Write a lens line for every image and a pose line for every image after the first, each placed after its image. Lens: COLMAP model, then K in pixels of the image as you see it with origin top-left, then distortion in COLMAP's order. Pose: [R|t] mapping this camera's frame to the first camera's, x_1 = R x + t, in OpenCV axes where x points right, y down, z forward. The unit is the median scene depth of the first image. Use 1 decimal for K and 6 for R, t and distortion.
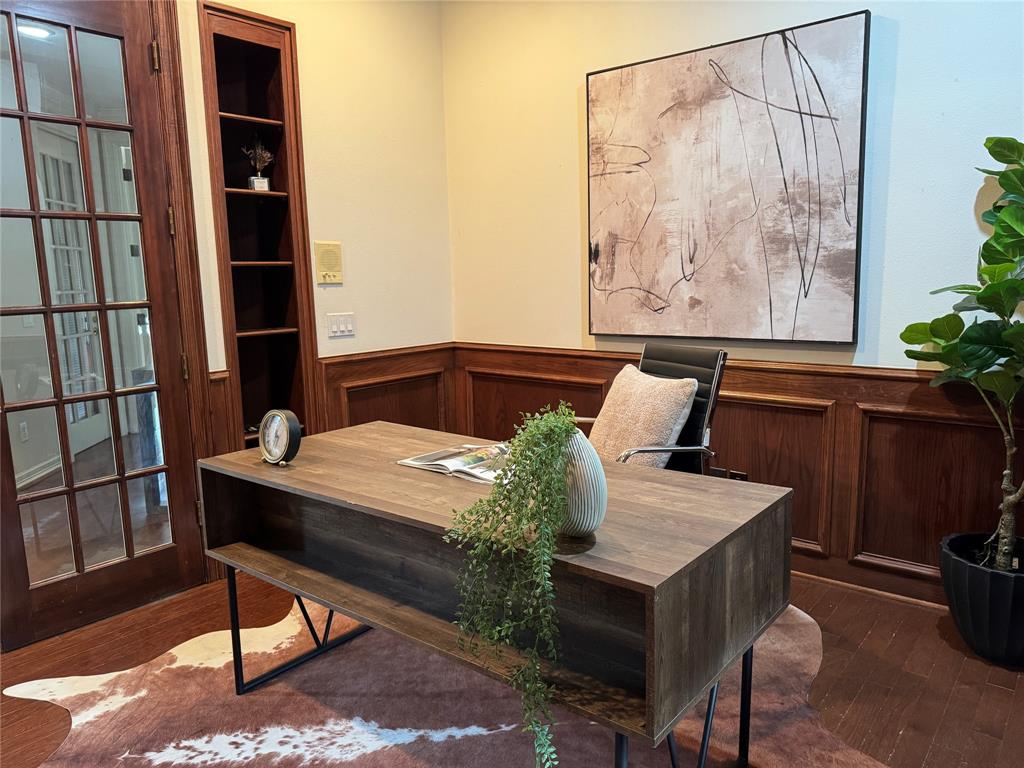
lens RADIAL K [[725.0, 0, 513.4], [0, 725.0, 387.2], [0, 0, 1]] dist [-0.002555, -0.001636]
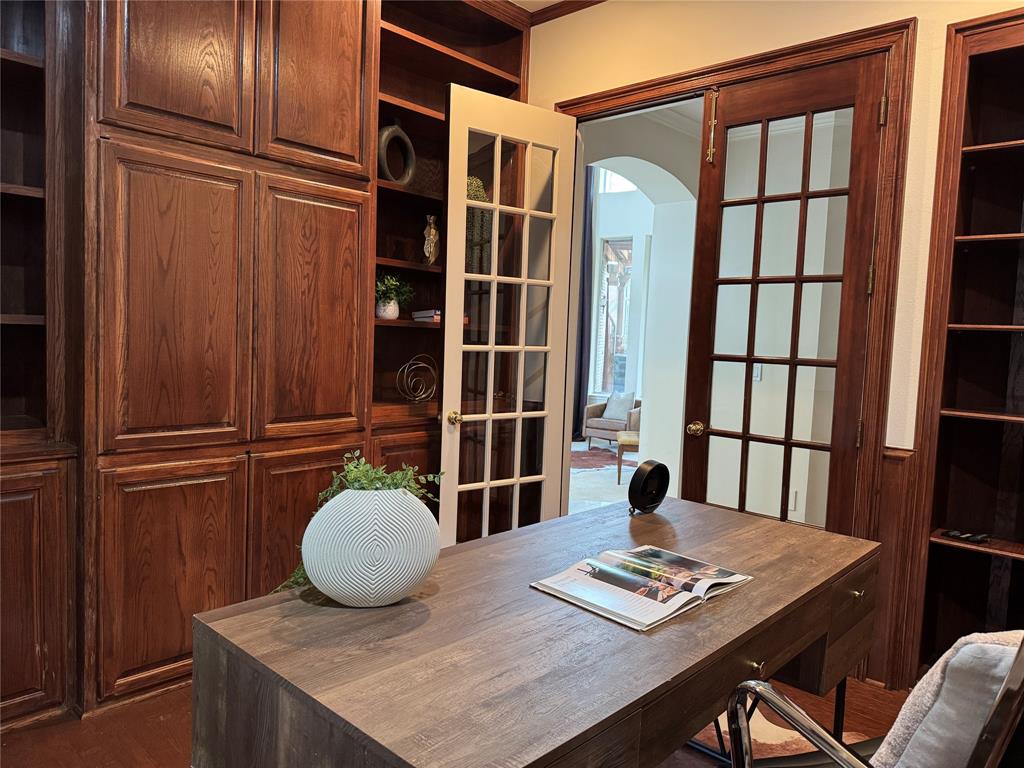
lens RADIAL K [[725.0, 0, 513.8], [0, 725.0, 379.1], [0, 0, 1]] dist [-0.002555, -0.001636]
pose [[-0.059713, 0.096213, -0.993568, 0.827997], [-0.190110, 0.976030, 0.105940, -0.186932], [0.979945, 0.195213, -0.039990, 0.991641]]
